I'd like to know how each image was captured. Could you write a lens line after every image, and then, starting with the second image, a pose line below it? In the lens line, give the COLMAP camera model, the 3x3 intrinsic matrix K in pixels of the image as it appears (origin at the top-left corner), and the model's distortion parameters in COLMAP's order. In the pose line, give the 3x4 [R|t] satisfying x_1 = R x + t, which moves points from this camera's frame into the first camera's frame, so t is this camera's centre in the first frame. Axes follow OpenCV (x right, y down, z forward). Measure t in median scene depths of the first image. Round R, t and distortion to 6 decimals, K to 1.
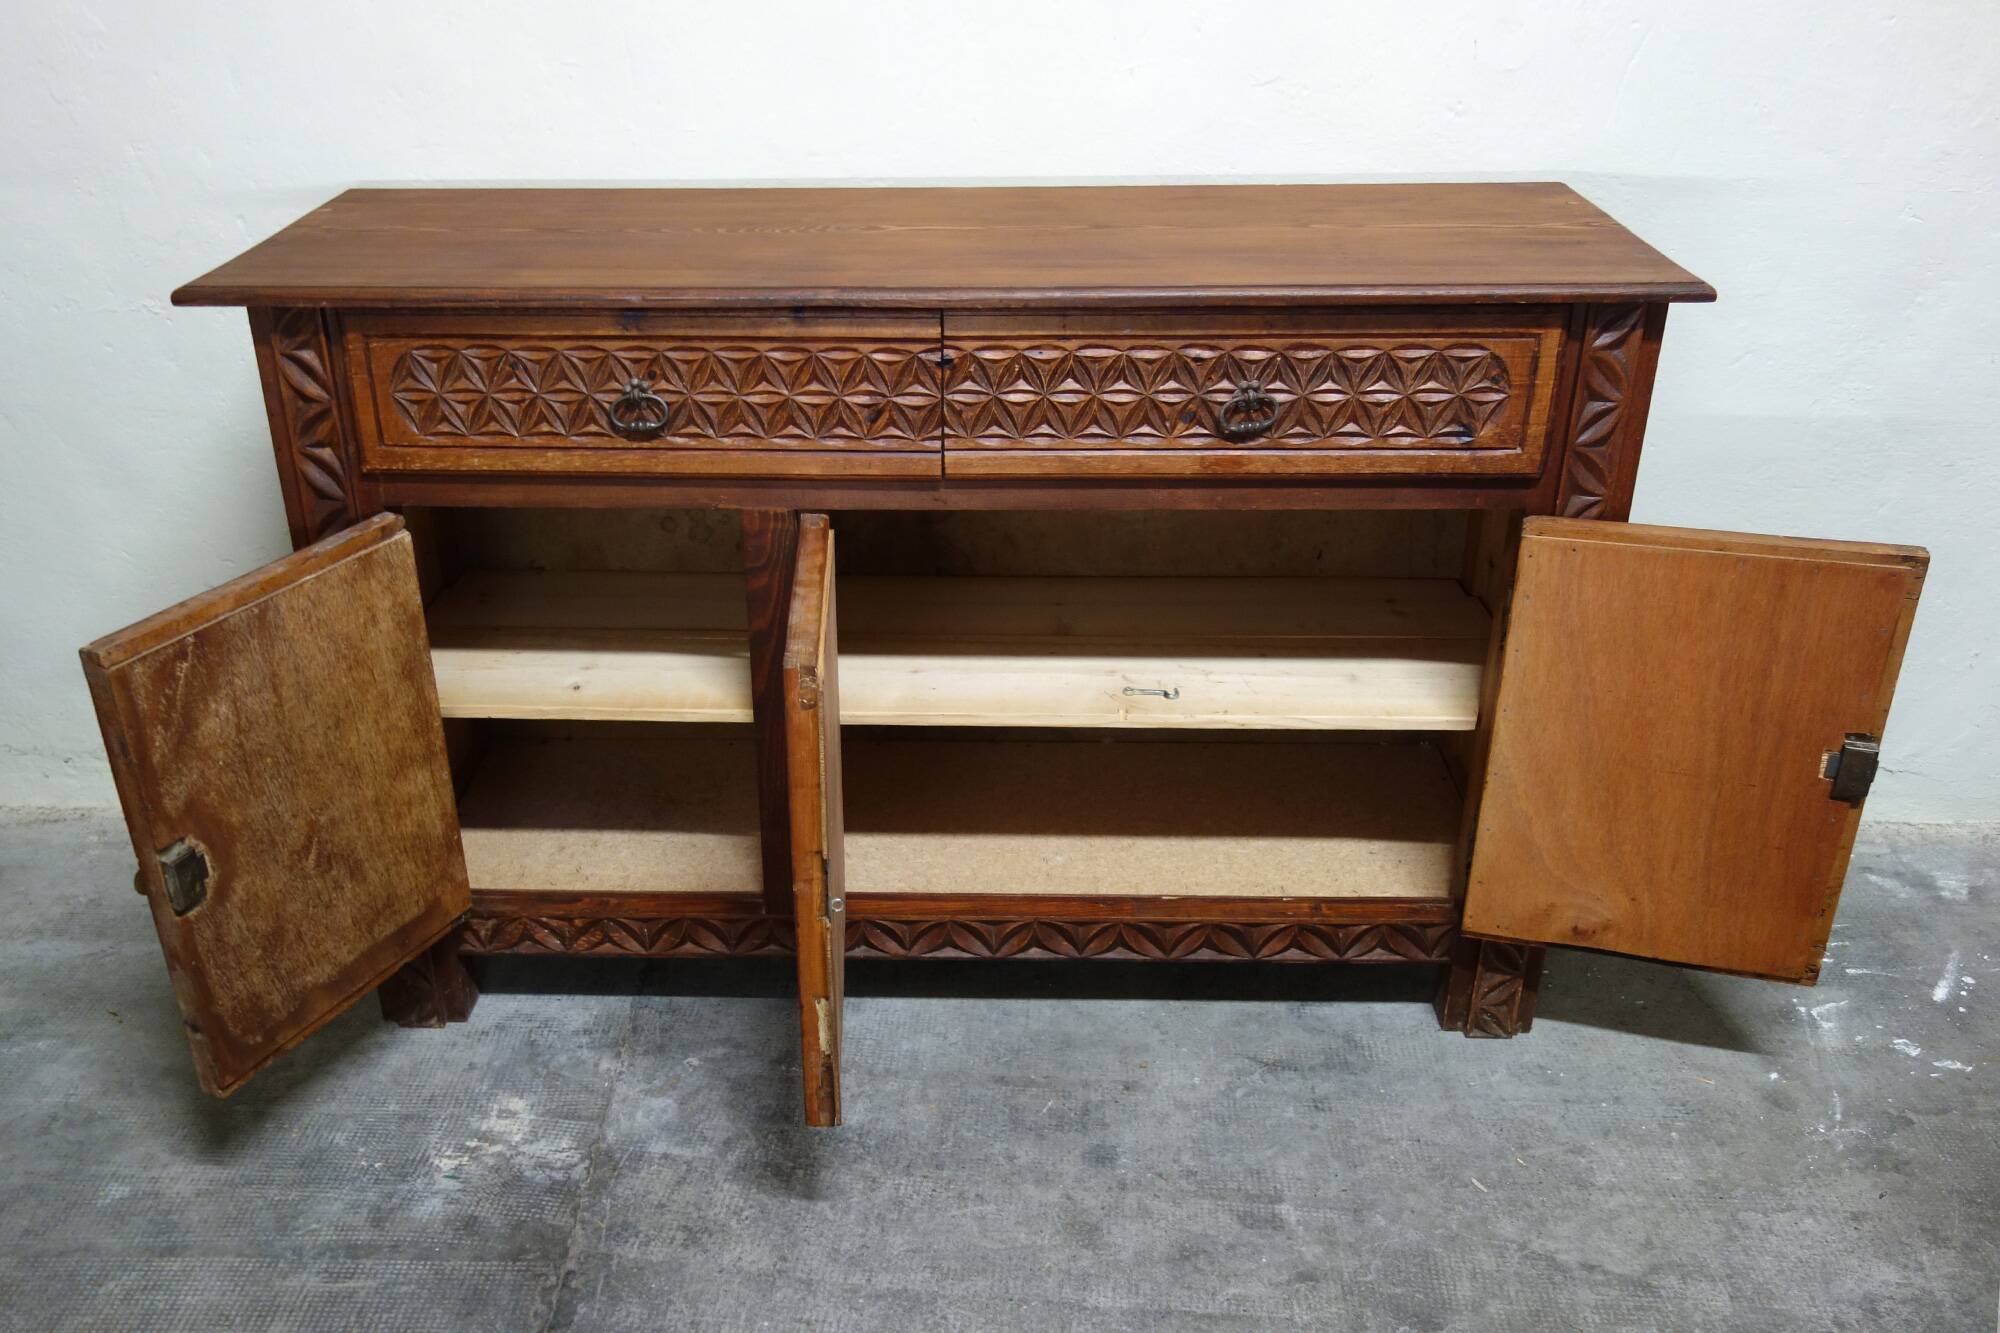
lens RADIAL K [[2033.1, 0, 818.1], [0, 2033.1, 663.2], [0, 0, 1]] dist [0.007750, -0.014858]
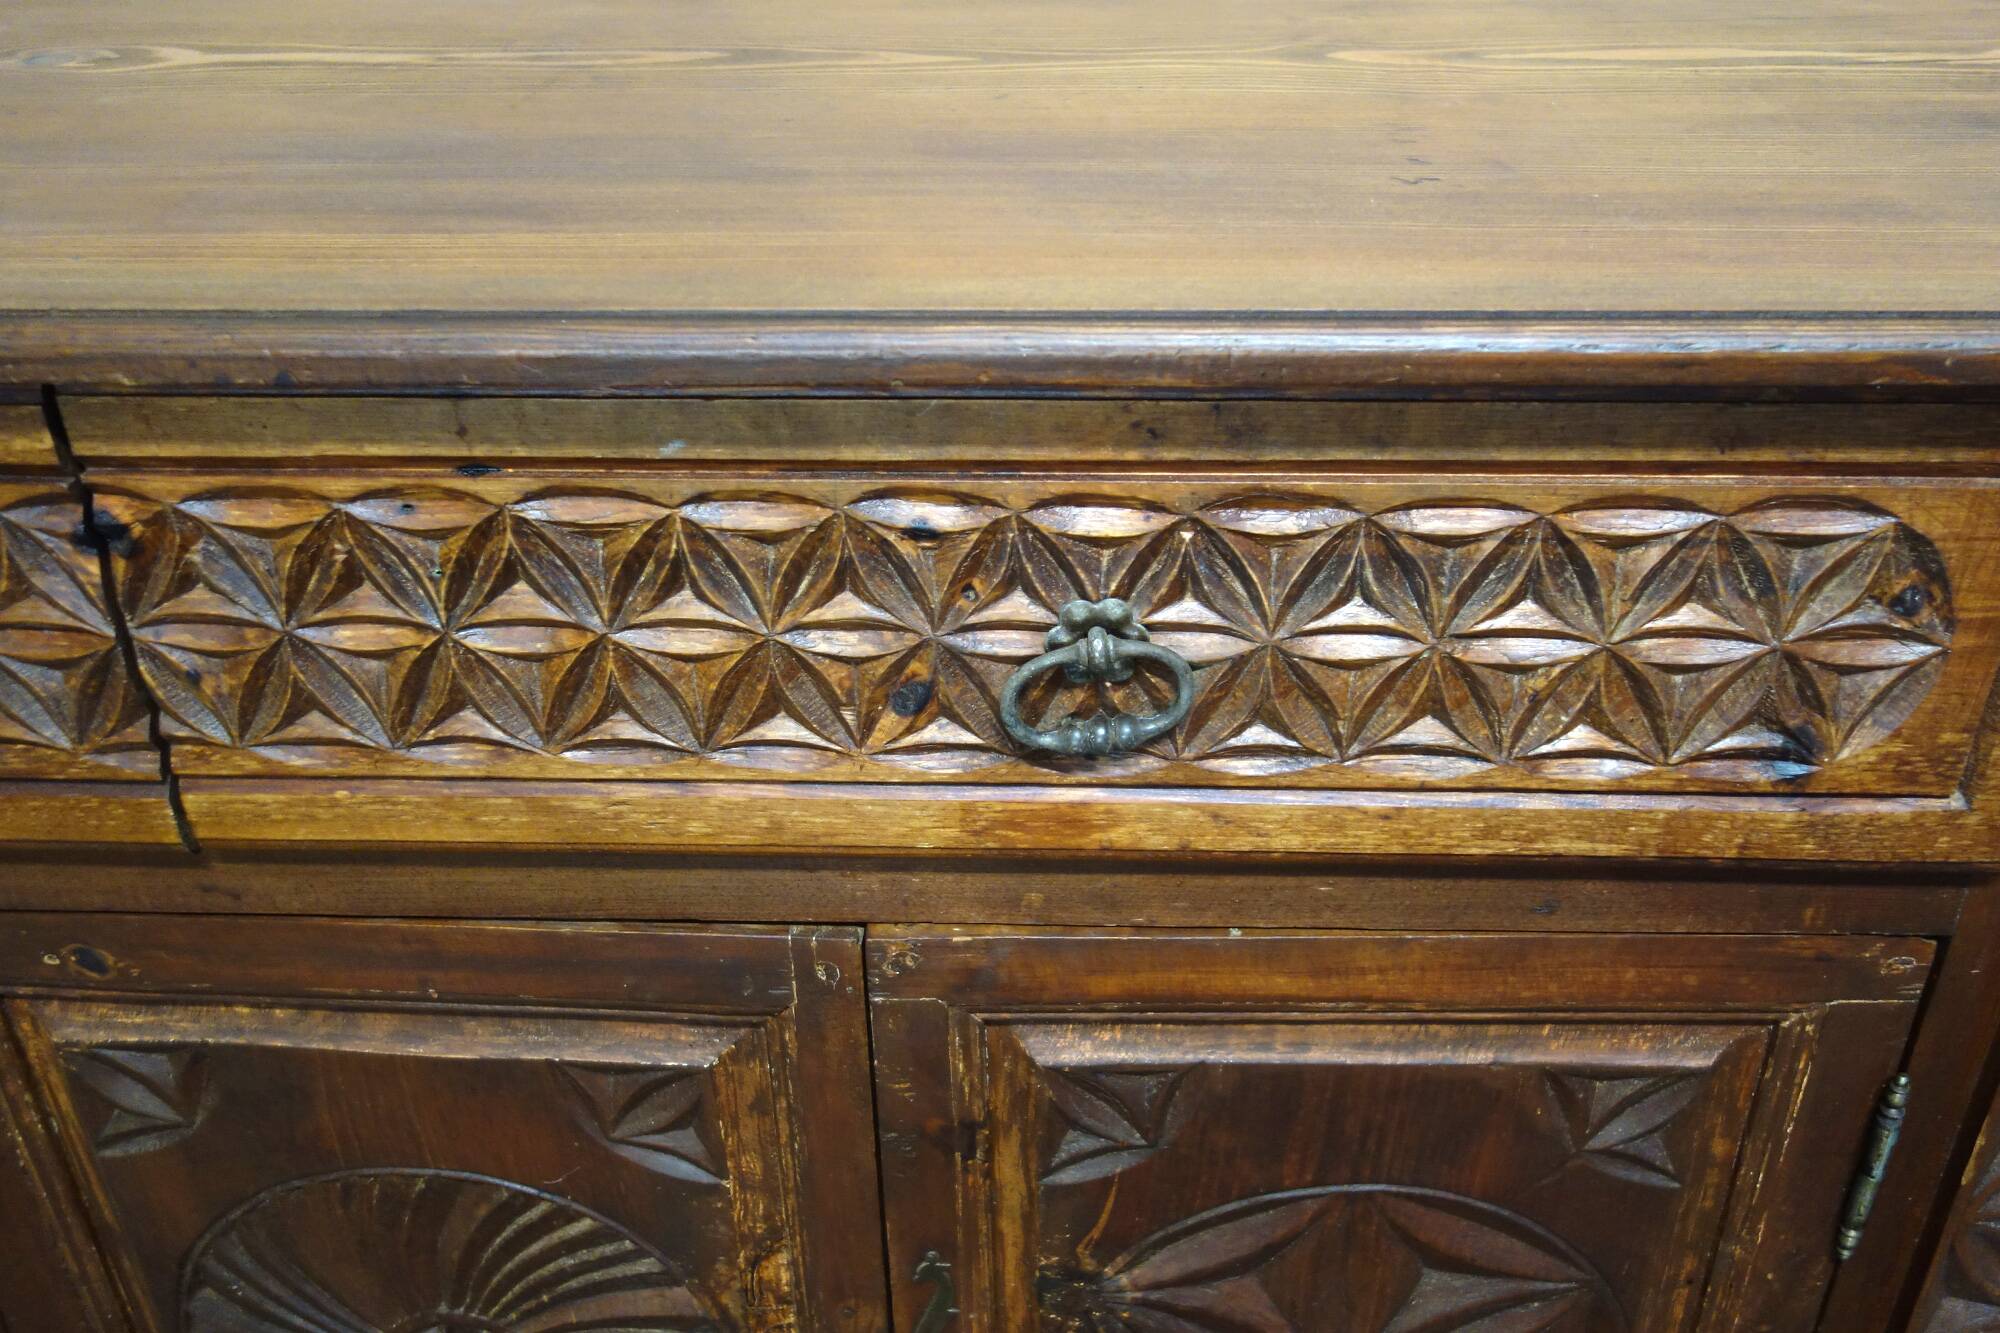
lens RADIAL K [[1857.5, 0, 986.5], [0, 1857.5, 548.6], [0, 0, 1]] dist [0.006242, -0.002452]
pose [[0.999775, 0.007077, -0.019993, 0.181051], [-0.005423, 0.996649, 0.081622, -0.152226], [0.020504, -0.081496, 0.996463, 0.647946]]
